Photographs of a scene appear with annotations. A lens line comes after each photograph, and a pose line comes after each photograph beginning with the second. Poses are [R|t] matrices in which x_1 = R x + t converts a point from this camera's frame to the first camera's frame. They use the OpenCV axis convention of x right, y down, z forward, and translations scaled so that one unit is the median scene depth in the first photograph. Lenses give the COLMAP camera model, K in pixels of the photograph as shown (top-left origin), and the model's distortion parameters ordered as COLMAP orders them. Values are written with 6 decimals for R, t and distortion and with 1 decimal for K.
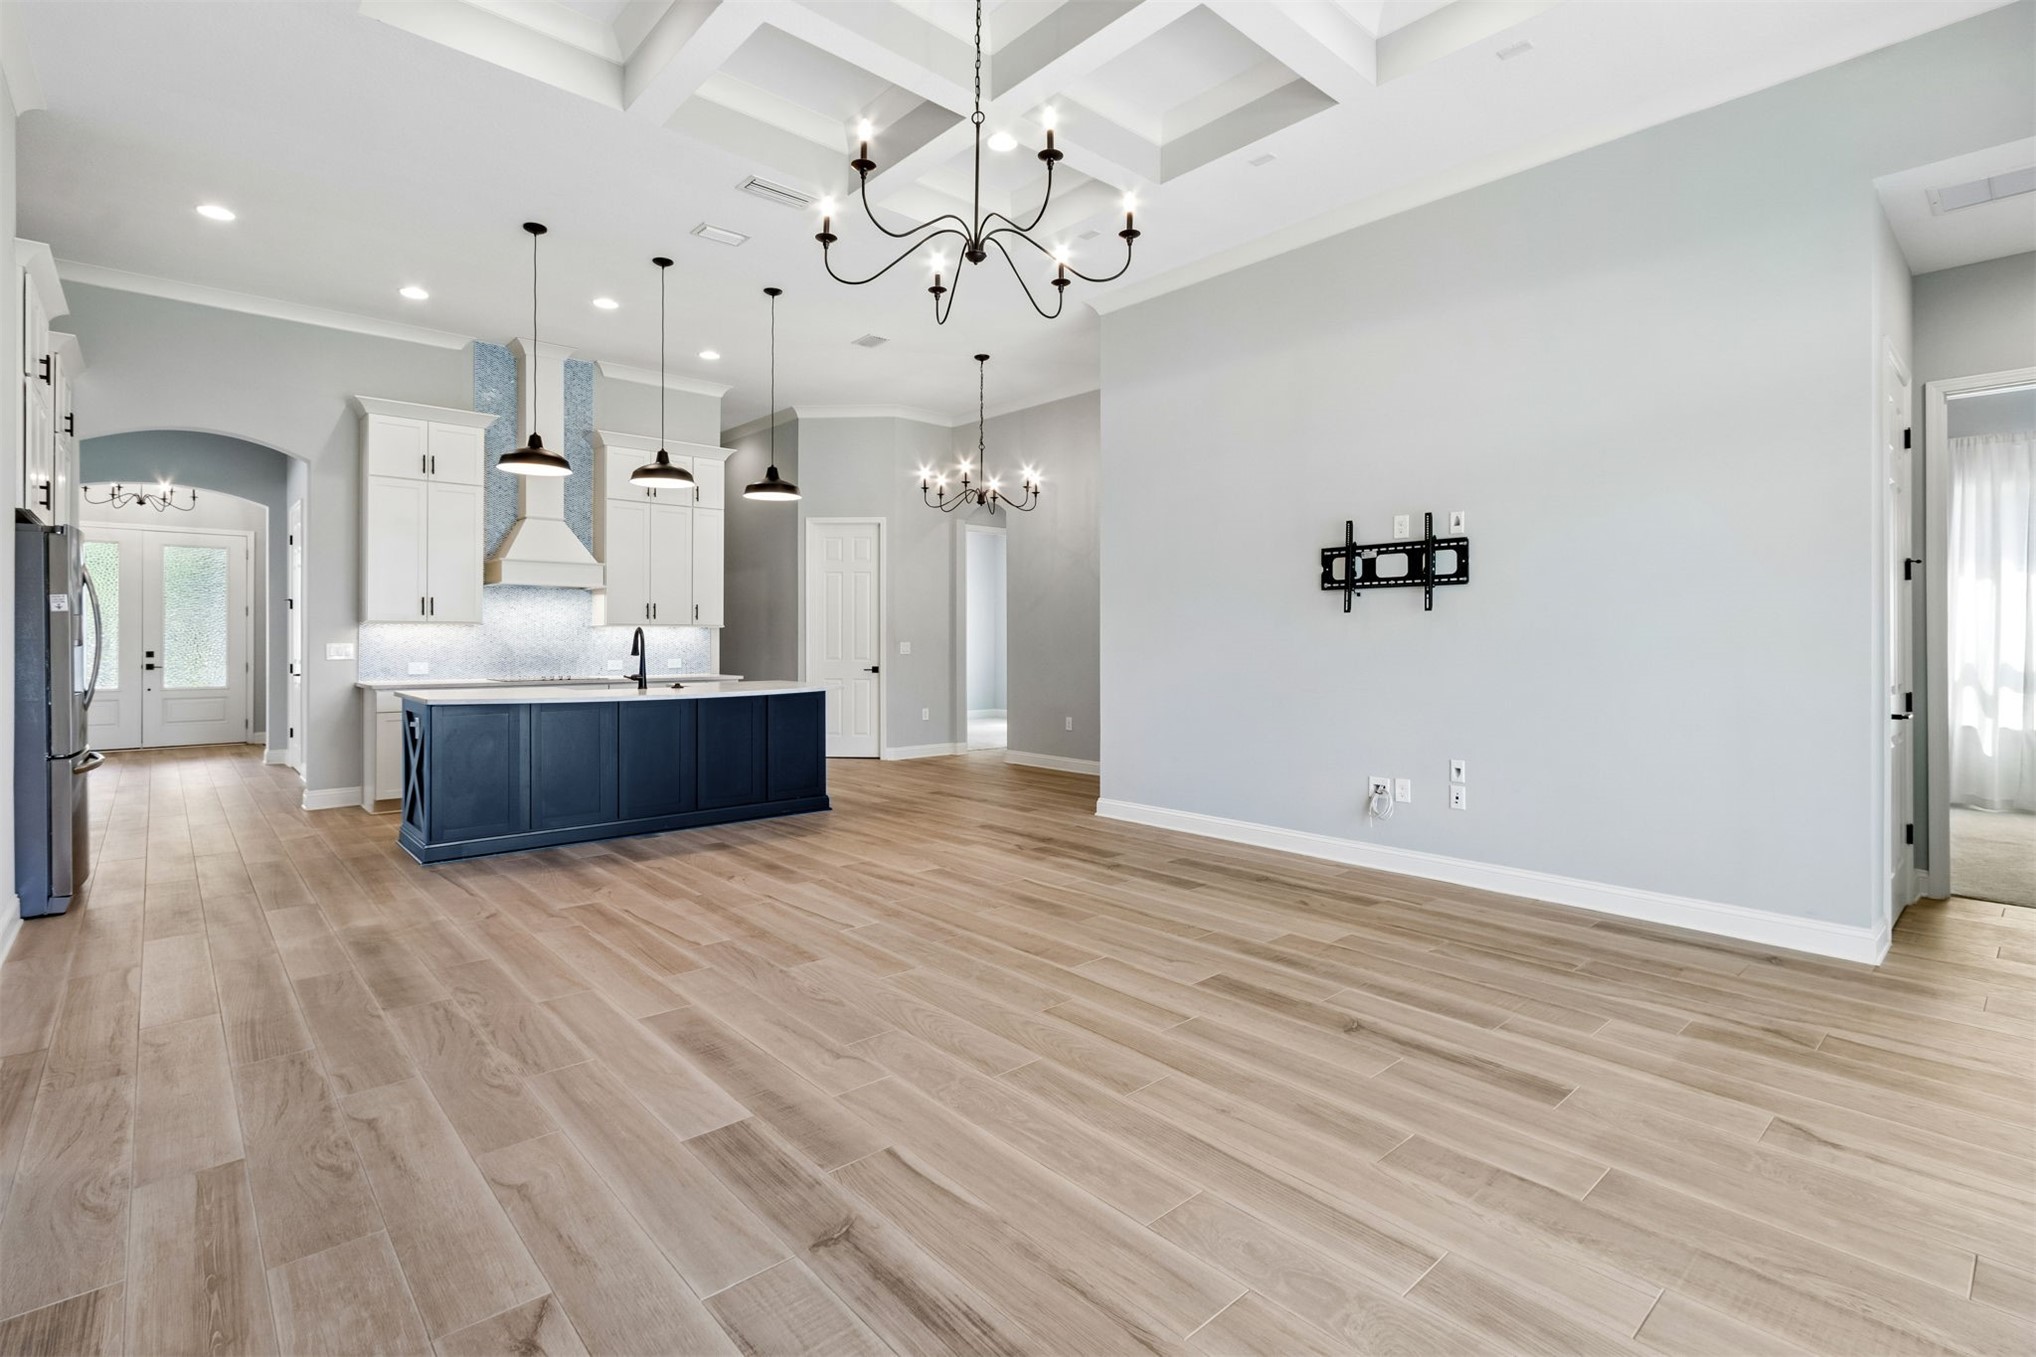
lens RADIAL K [[946.2, 0, 996.9], [0, 946.2, 646.6], [0, 0, 1]] dist [0.008285, -0.002363]
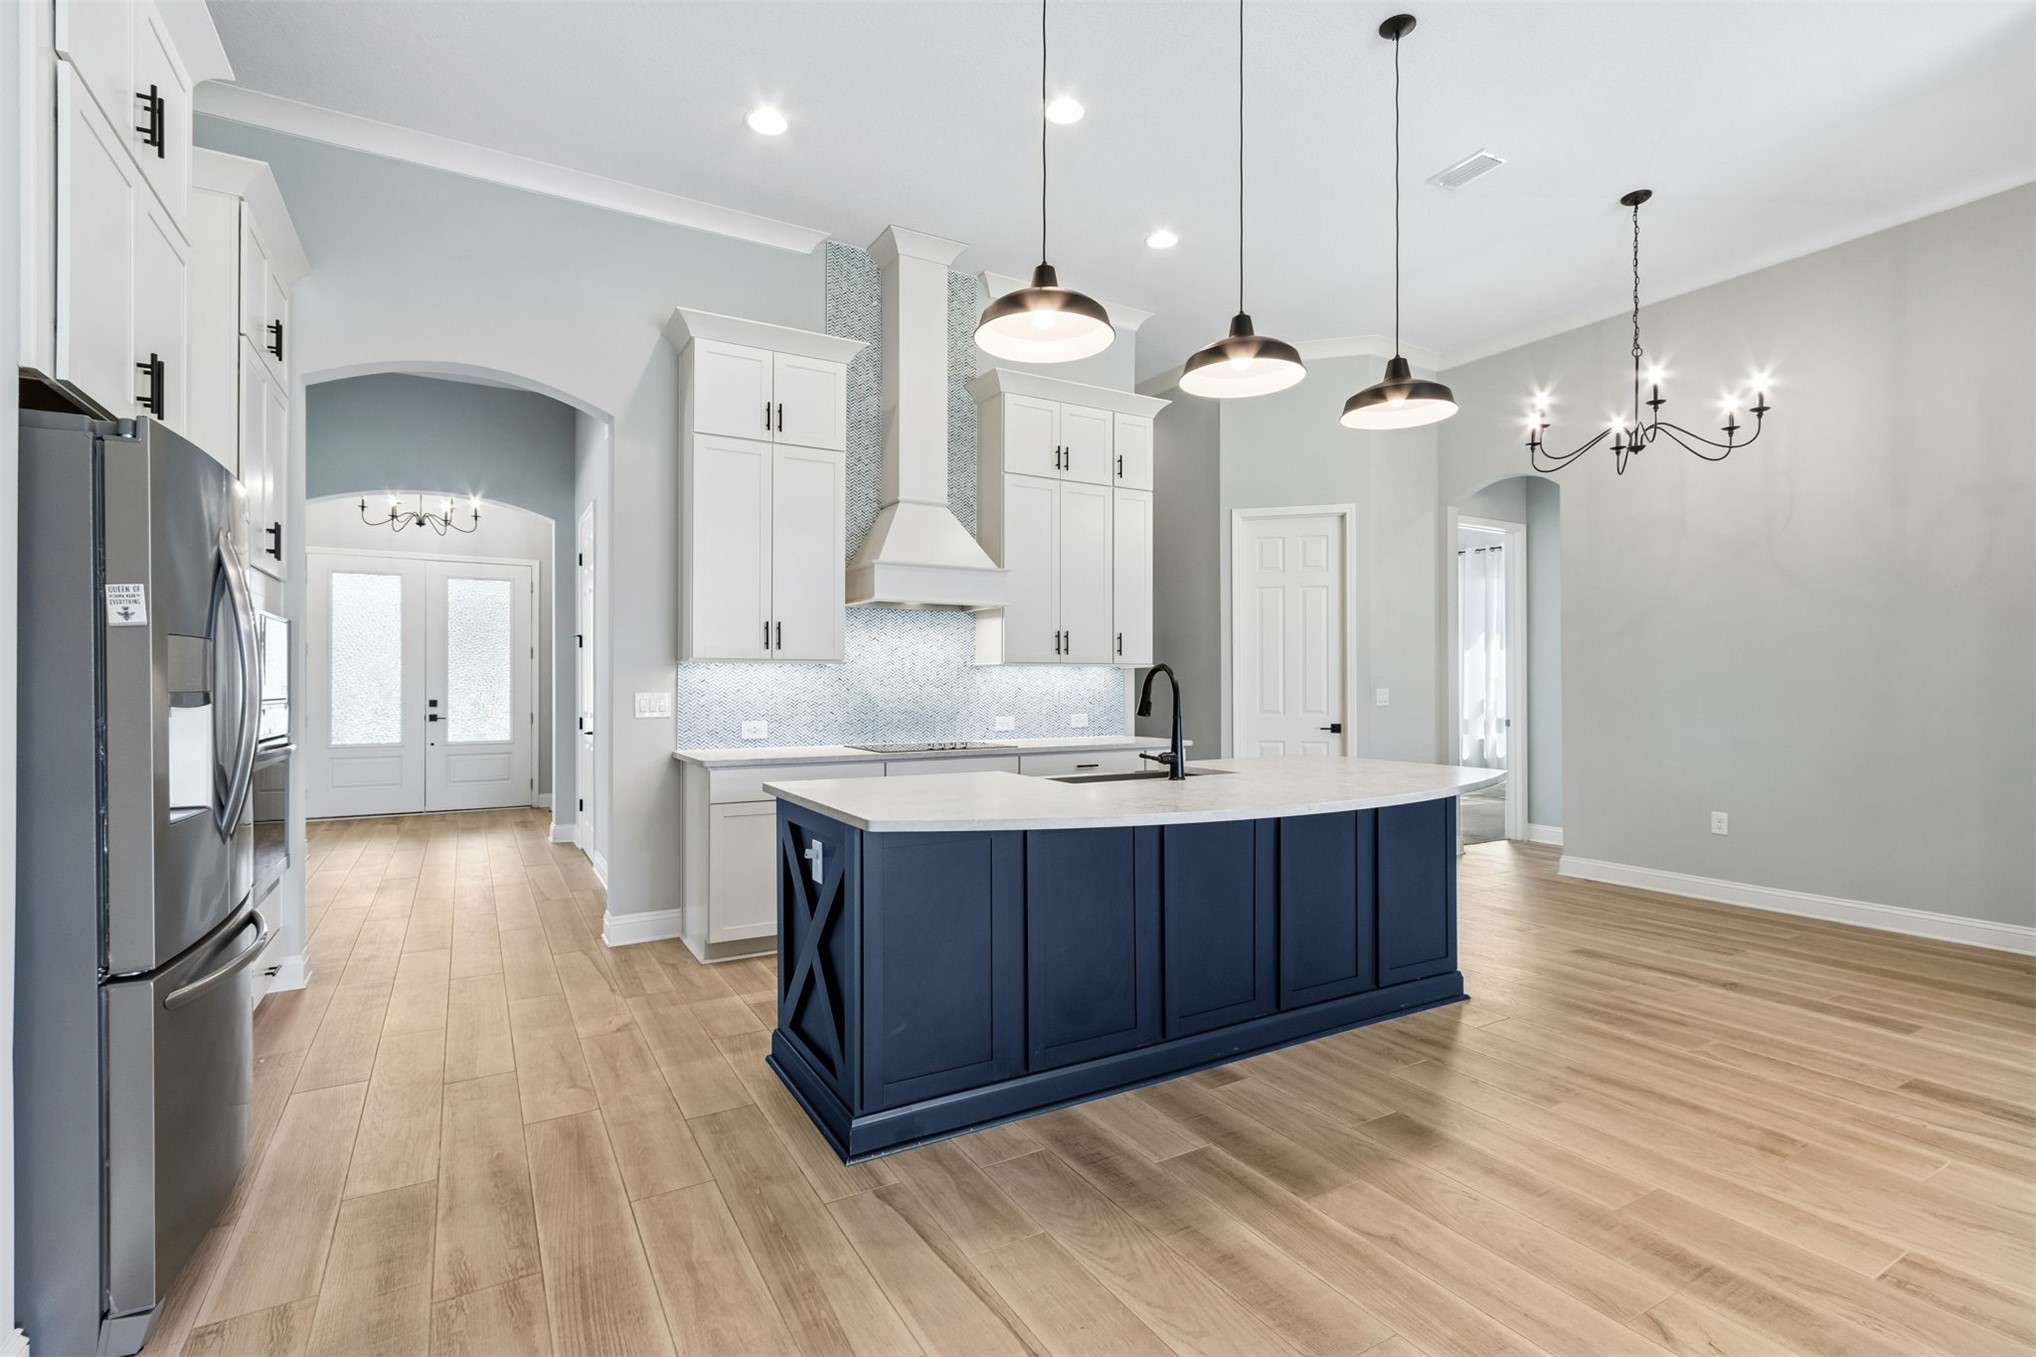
lens RADIAL K [[946.2, 0, 1007.3], [0, 946.2, 688.6], [0, 0, 1]] dist [0.008285, -0.002363]
pose [[0.979054, -0.001437, -0.203597, -0.294723], [0.001067, 0.999998, -0.001928, -0.004514], [0.203599, 0.001670, 0.979053, 0.377221]]
